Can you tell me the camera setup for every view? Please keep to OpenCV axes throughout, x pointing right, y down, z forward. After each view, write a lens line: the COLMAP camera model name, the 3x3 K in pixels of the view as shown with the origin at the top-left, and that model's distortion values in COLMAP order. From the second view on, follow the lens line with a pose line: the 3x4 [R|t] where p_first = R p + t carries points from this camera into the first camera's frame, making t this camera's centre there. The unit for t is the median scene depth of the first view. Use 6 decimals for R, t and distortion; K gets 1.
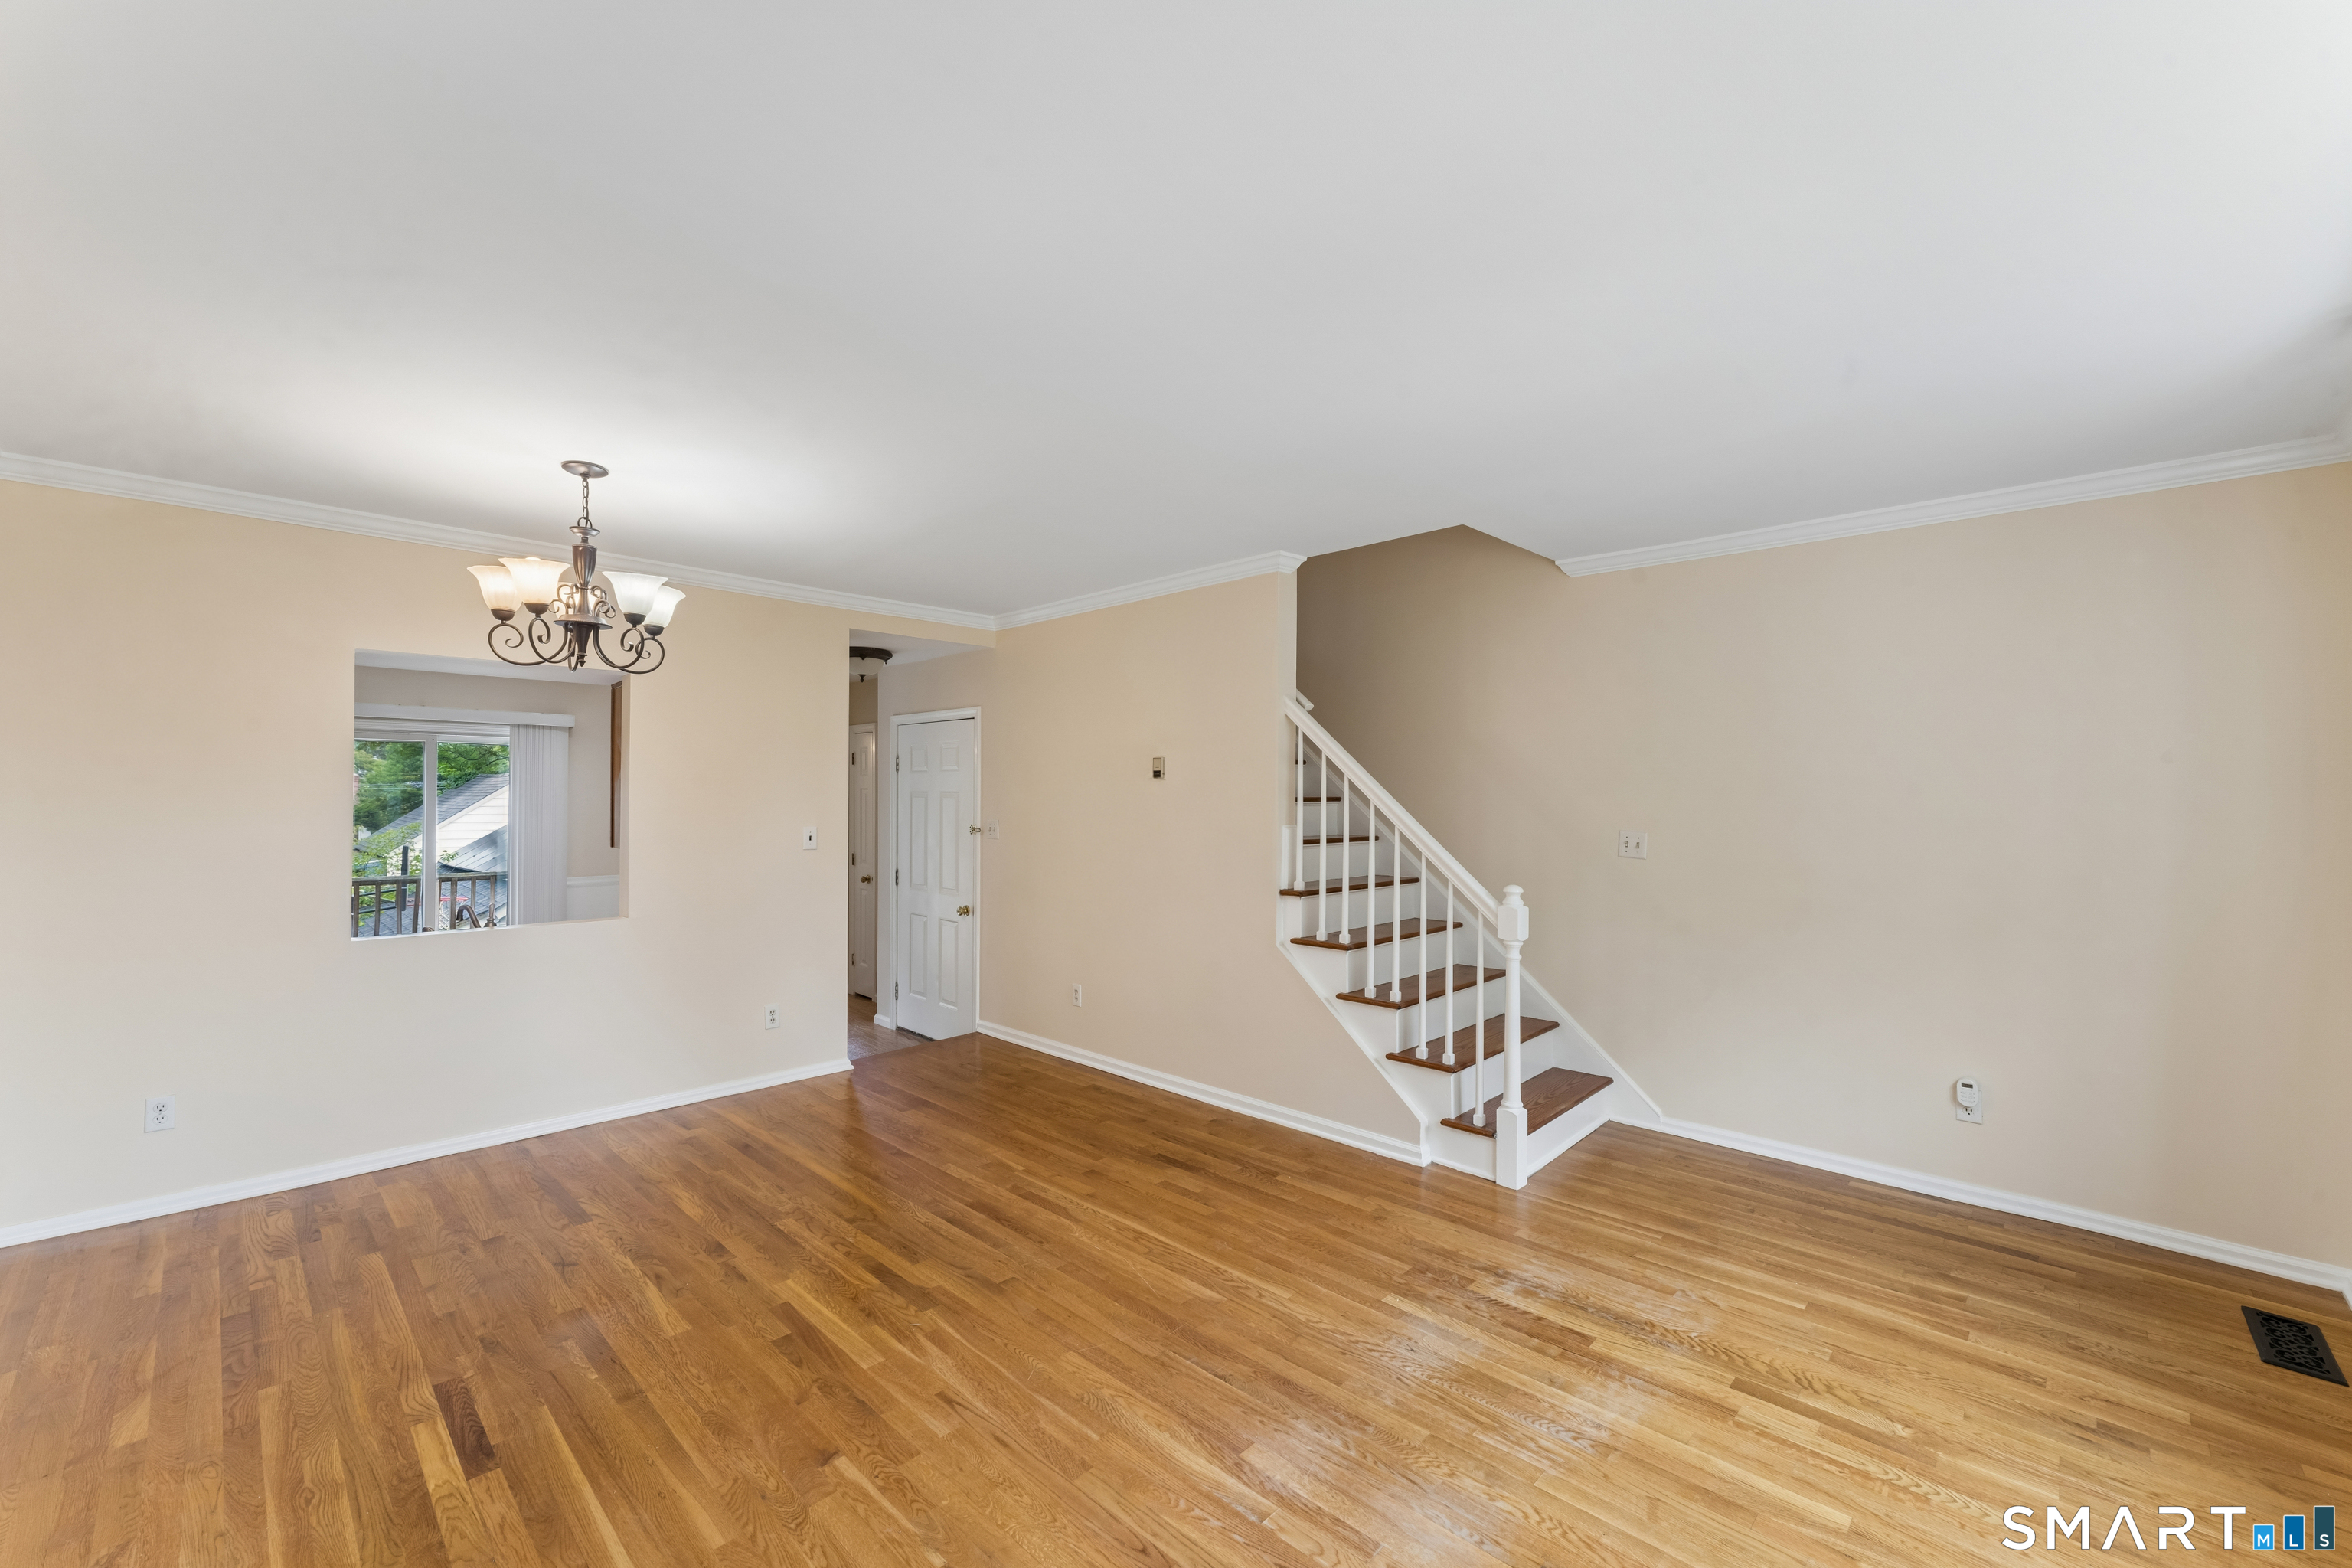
lens RADIAL K [[961.8, 0, 1184.4], [0, 961.8, 789.1], [0, 0, 1]] dist [-0.001040, 0.000396]
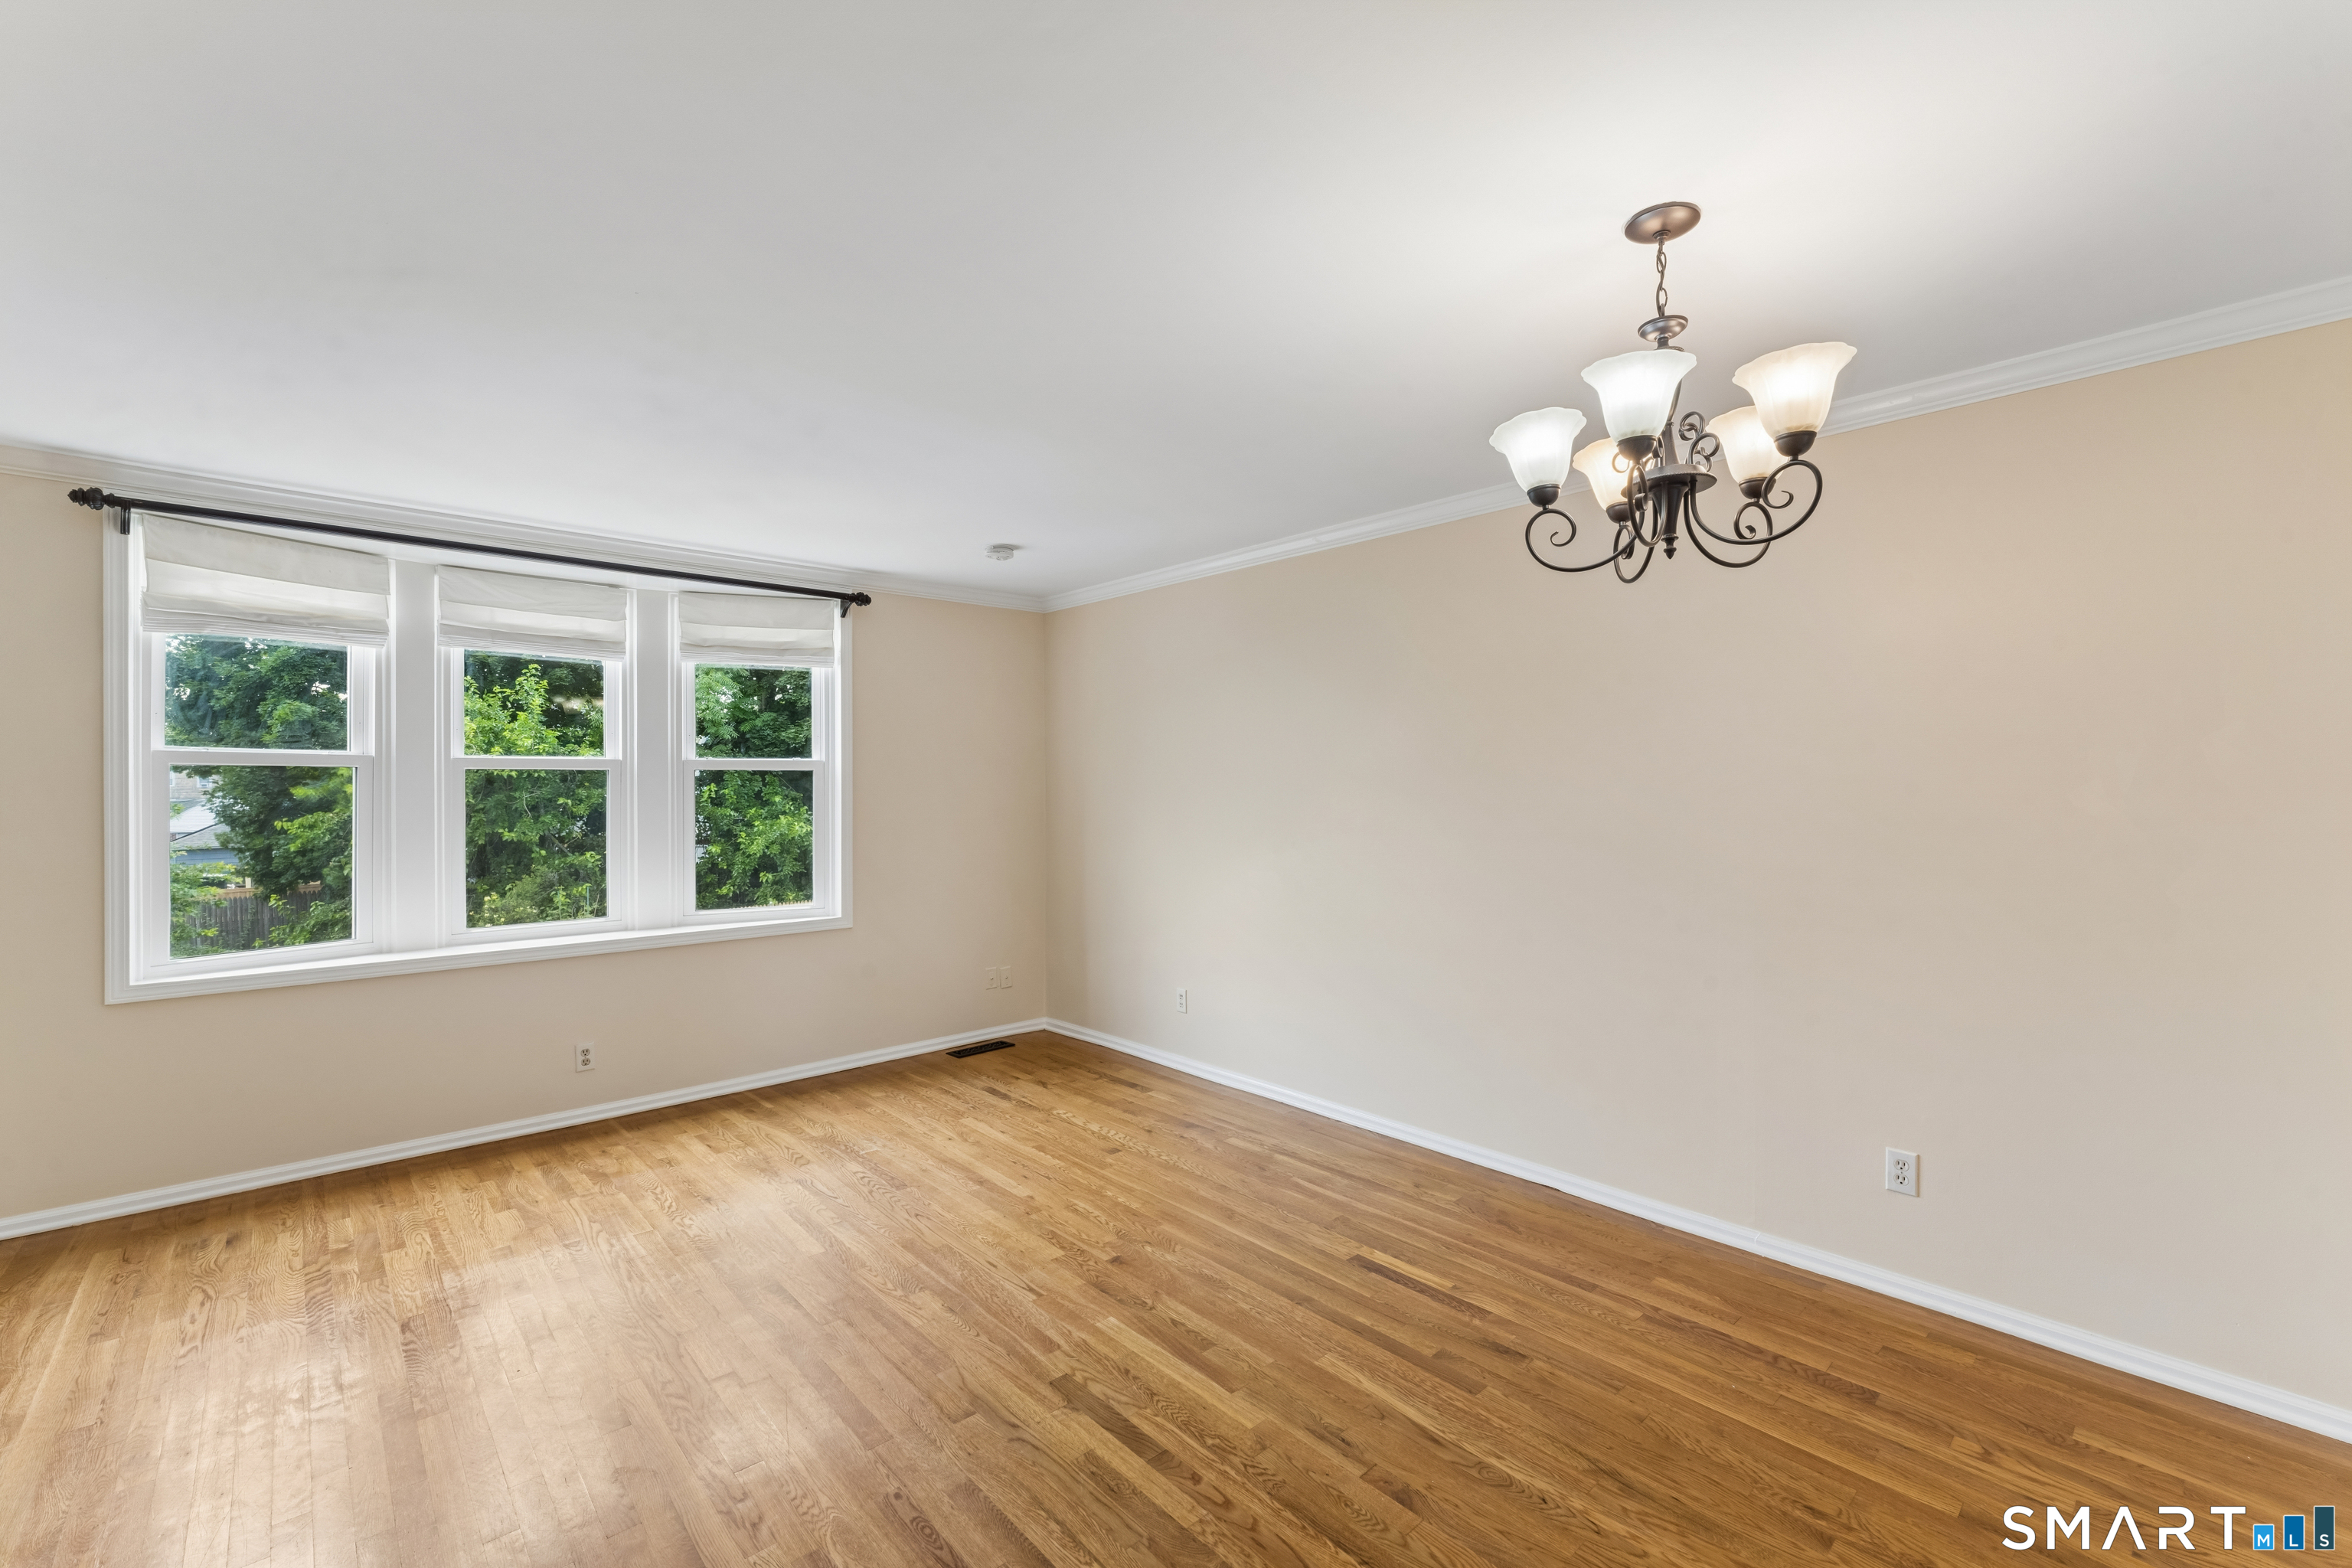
lens RADIAL K [[975.7, 0, 1185.9], [0, 975.7, 785.6], [0, 0, 1]] dist [0.003566, 0.000110]
pose [[-0.998519, 0.000701, 0.054391, -0.331749], [0.000232, 0.999963, -0.008622, 0.014277], [-0.054395, -0.008596, -0.998482, 1.457004]]
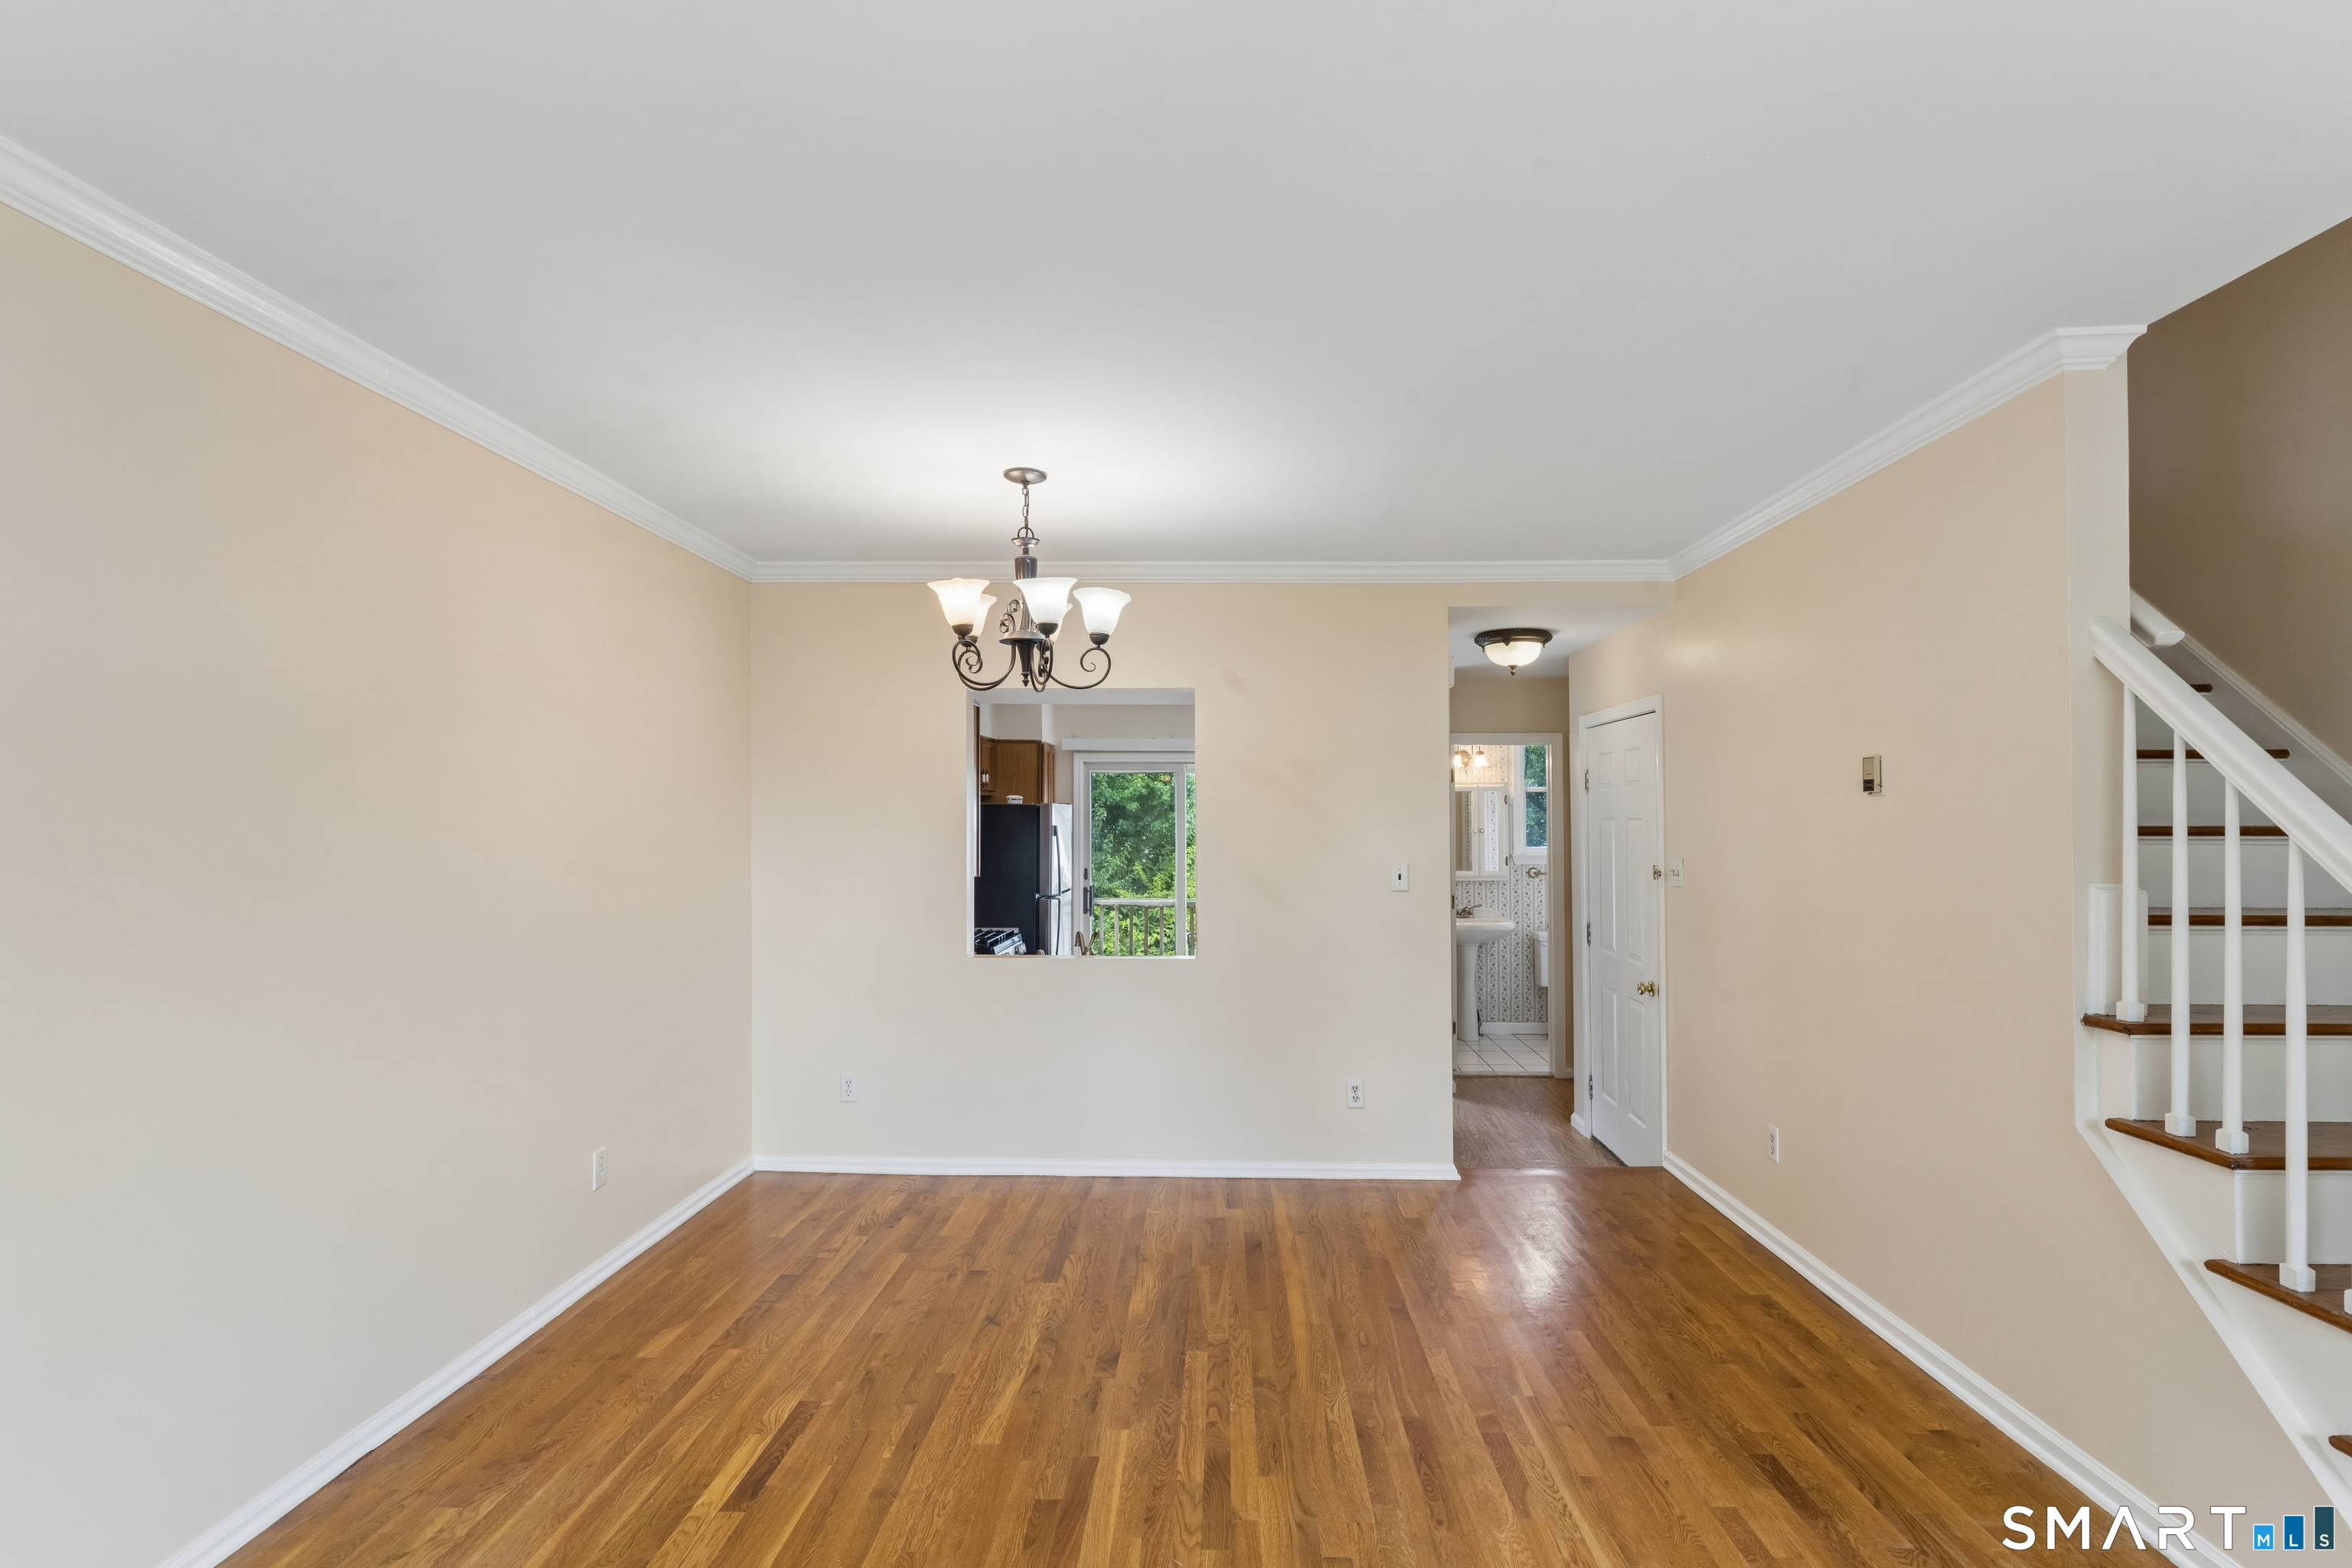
lens RADIAL K [[1151.1, 0, 1184.7], [0, 1151.1, 806.3], [0, 0, 1]] dist [0.000221, -0.000273]
pose [[0.675646, -0.011388, -0.737138, 0.273646], [0.005614, 0.999931, -0.010302, 0.002076], [0.737205, 0.002822, 0.675663, 0.319679]]
